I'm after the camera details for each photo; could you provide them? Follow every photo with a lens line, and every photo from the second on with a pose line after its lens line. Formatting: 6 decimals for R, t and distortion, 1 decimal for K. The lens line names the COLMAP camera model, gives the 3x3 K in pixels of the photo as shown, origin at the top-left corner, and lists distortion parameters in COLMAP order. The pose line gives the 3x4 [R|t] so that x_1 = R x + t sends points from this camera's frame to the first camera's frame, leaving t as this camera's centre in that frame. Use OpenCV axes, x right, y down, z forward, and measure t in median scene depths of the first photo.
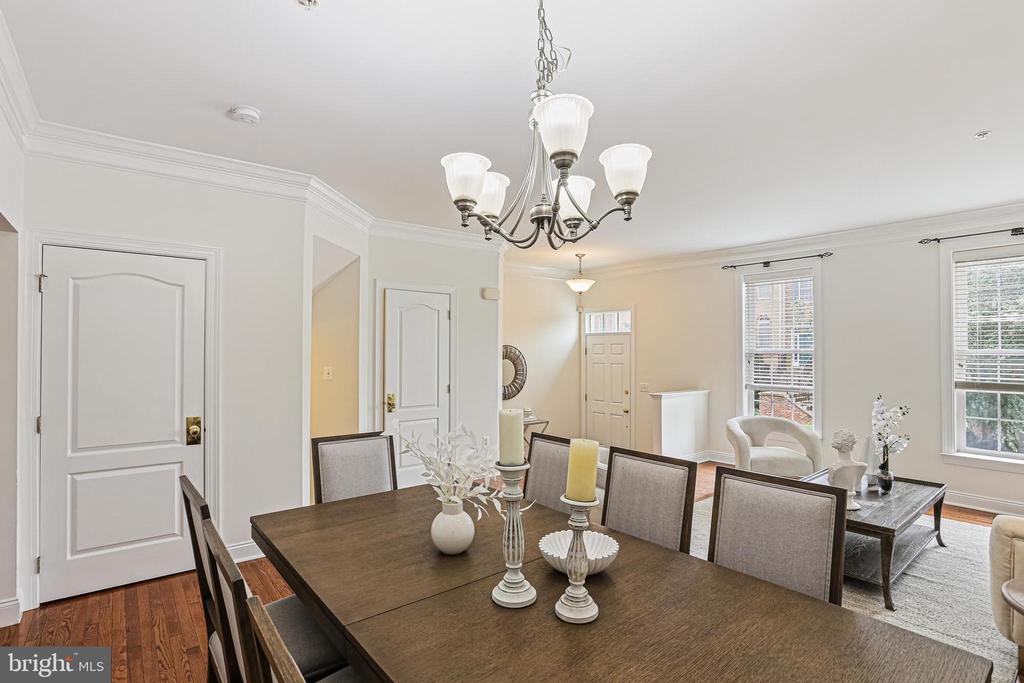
lens RADIAL K [[517.5, 0, 512.2], [0, 517.5, 336.5], [0, 0, 1]] dist [-0.052185, 0.026807]
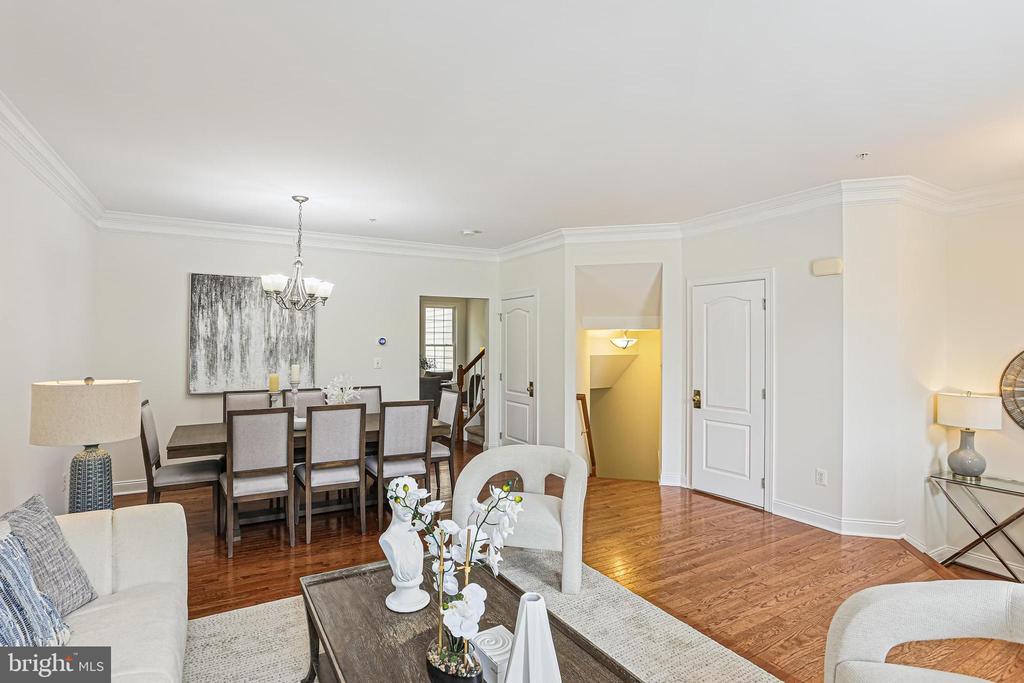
lens RADIAL K [[517.5, 0, 512.2], [0, 517.5, 336.5], [0, 0, 1]] dist [-0.052185, 0.026807]
pose [[-0.163048, -0.017151, -0.986469, 0.772235], [0.025791, 0.999433, -0.021639, 0.018110], [0.986281, -0.028971, -0.162513, 0.770058]]
